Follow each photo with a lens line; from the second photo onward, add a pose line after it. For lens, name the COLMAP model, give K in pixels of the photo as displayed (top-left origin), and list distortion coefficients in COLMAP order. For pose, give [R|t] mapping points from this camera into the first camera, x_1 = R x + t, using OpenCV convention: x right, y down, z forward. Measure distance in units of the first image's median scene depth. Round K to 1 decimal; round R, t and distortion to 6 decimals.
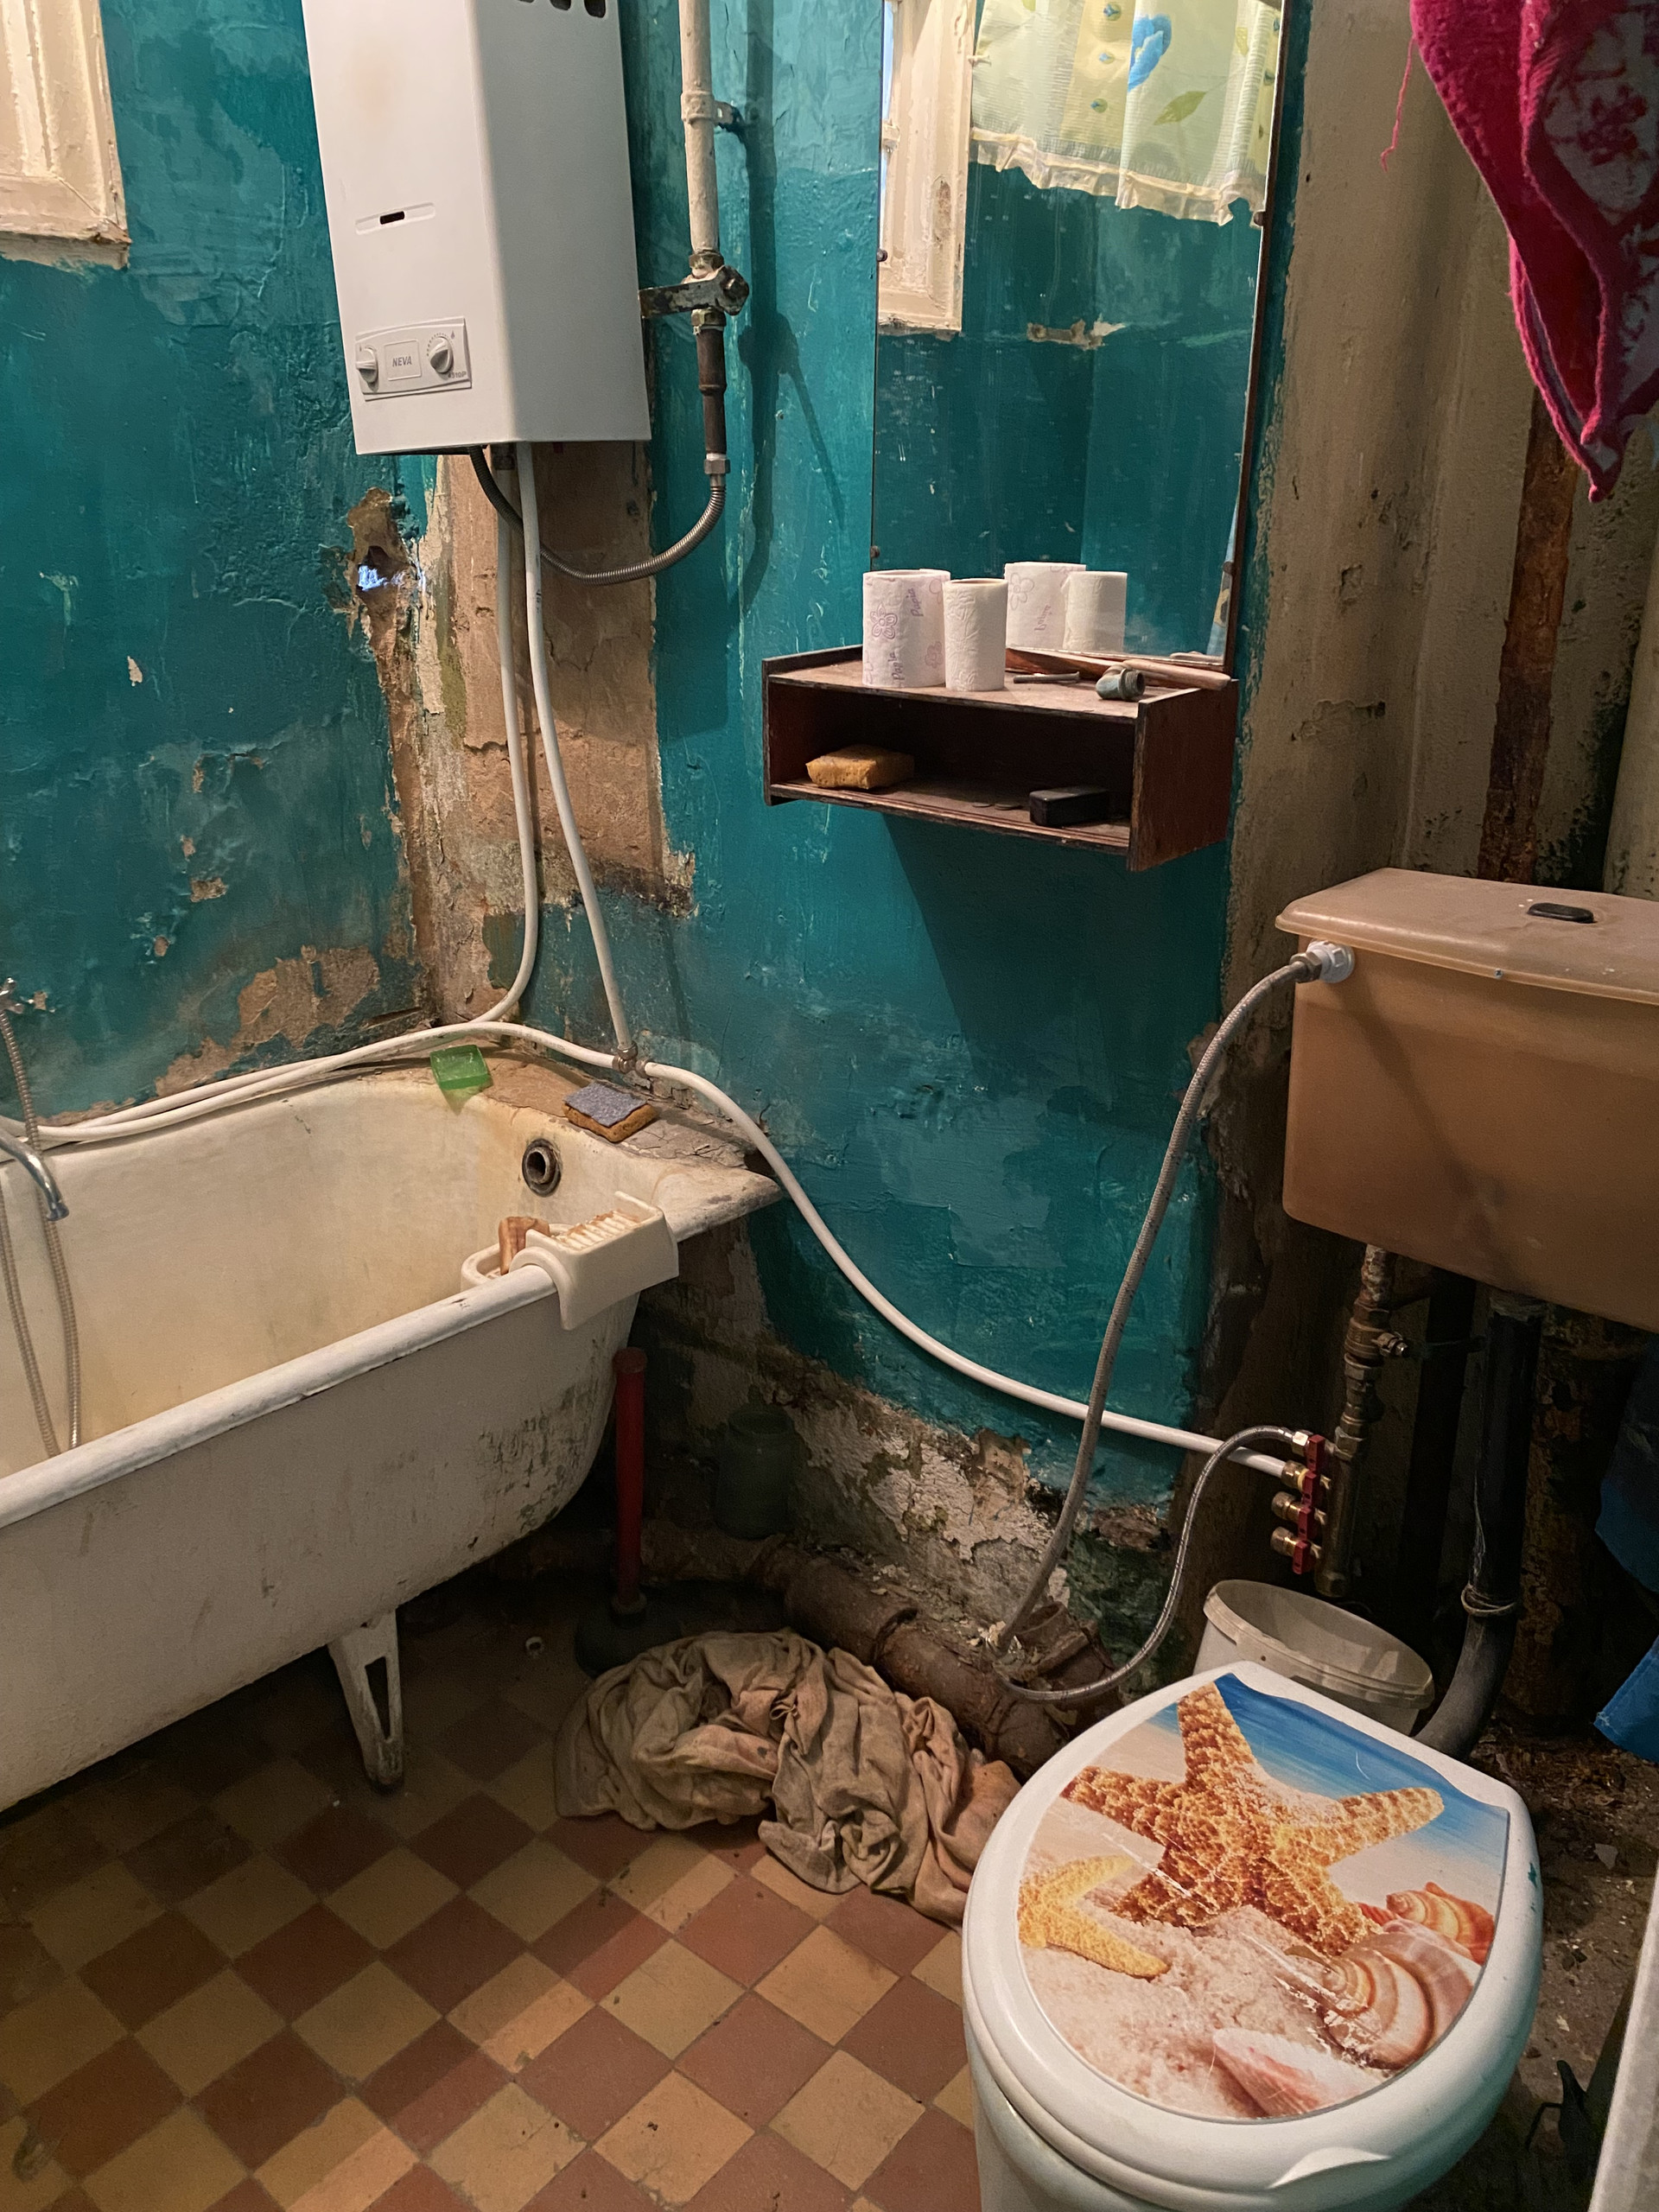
lens RADIAL K [[1695.8, 0, 829.5], [0, 1695.8, 1106.0], [0, 0, 1]] dist [0.008876, -0.008276]
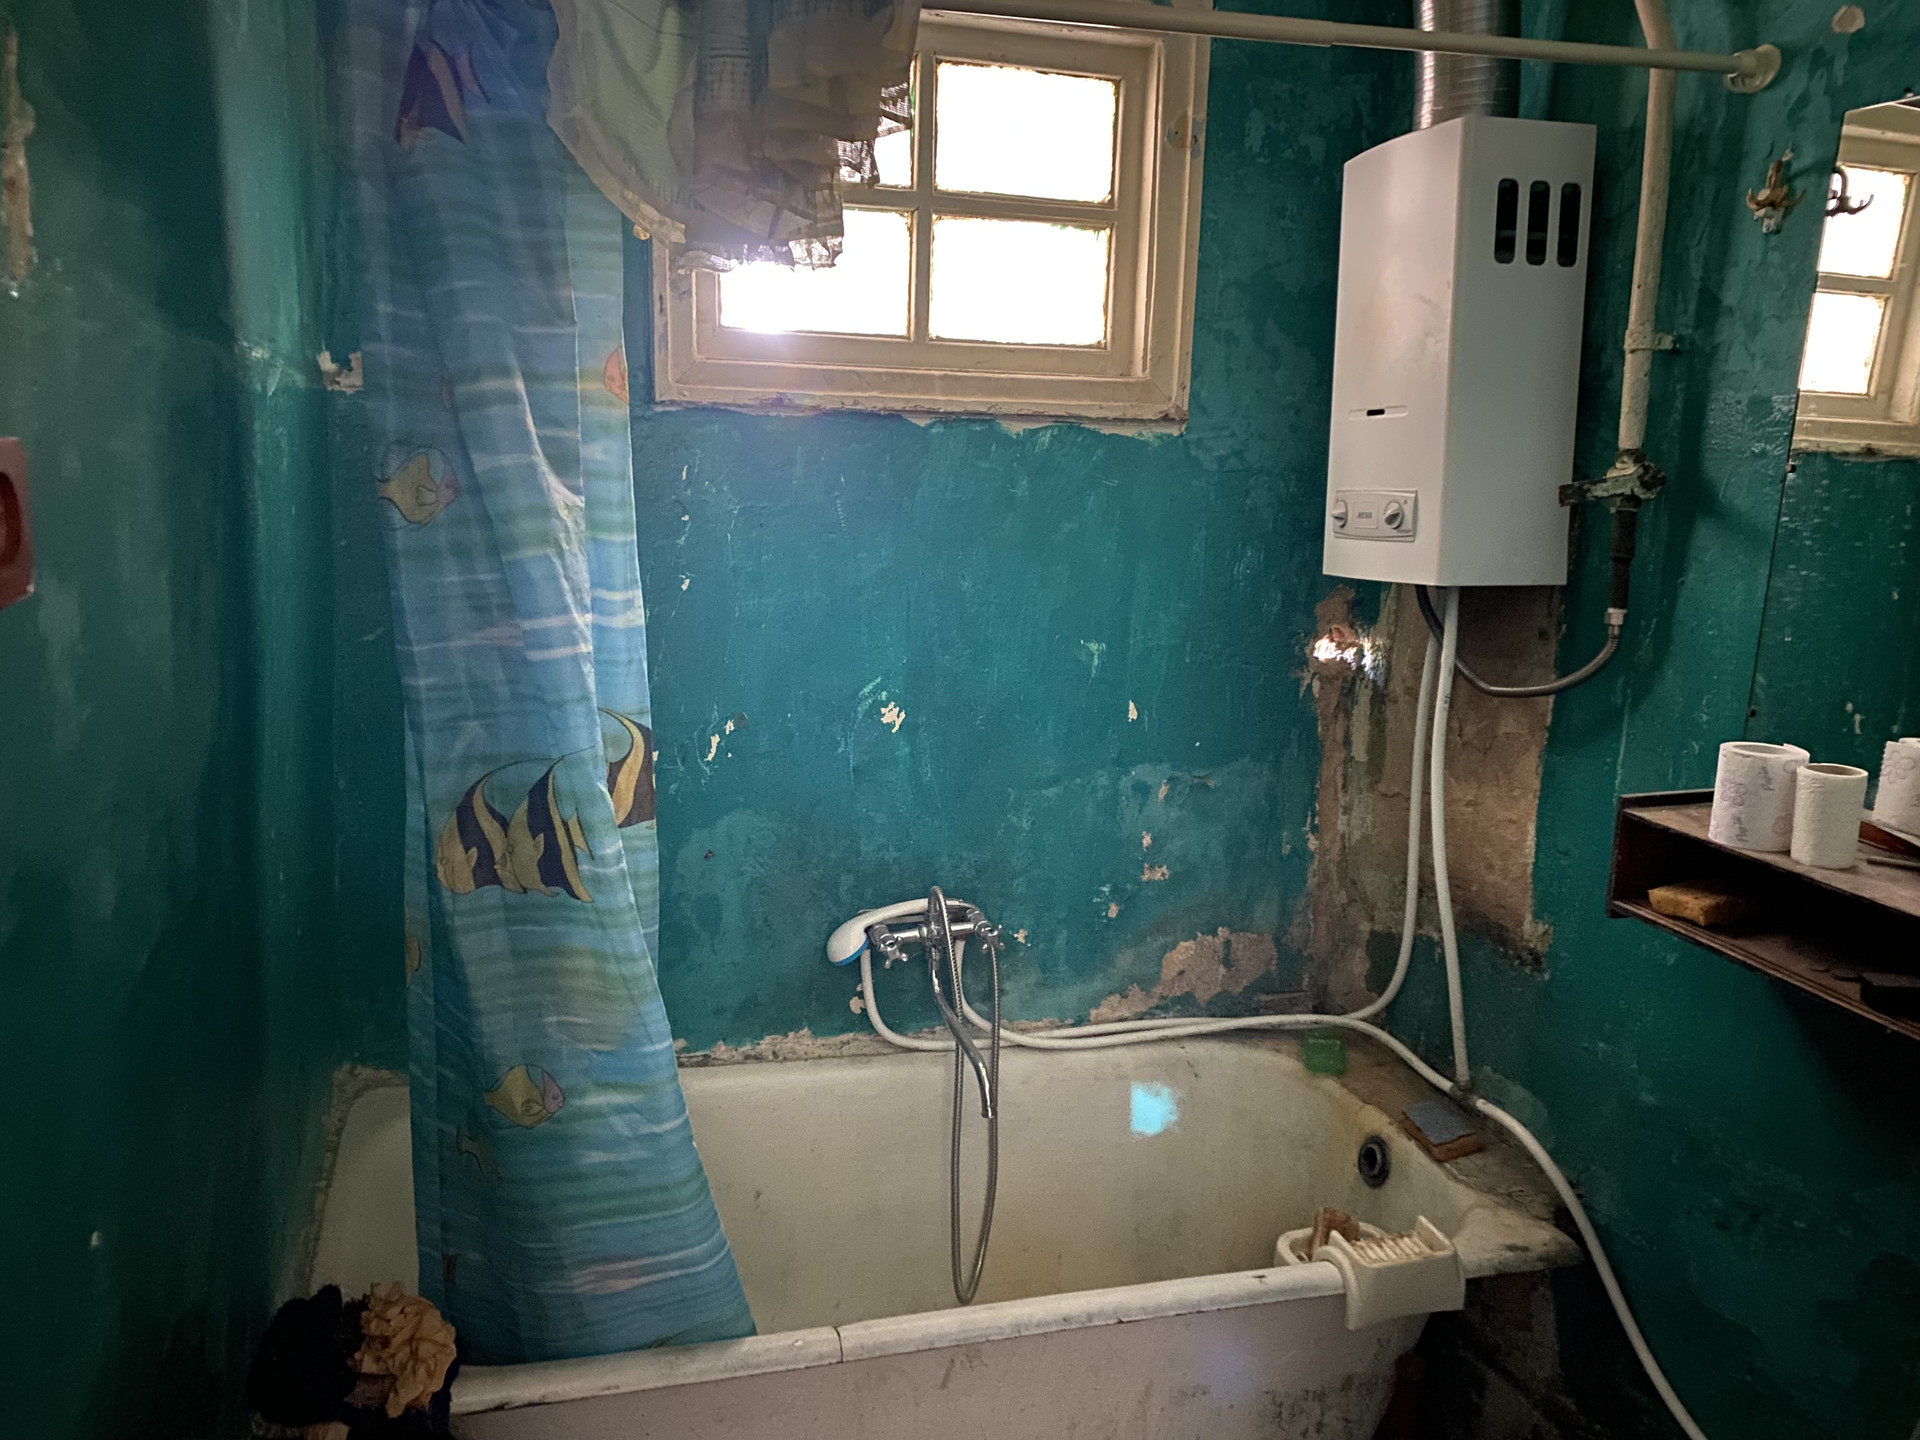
lens RADIAL K [[1490.0, 0, 960.0], [0, 1490.0, 720.0], [0, 0, 1]] dist [0.018246, 0.002507]
pose [[0.851056, 0.130774, -0.508530, 0.073652], [-0.214848, 0.970432, -0.110005, -0.089102], [0.479108, 0.202877, 0.853988, -0.069573]]
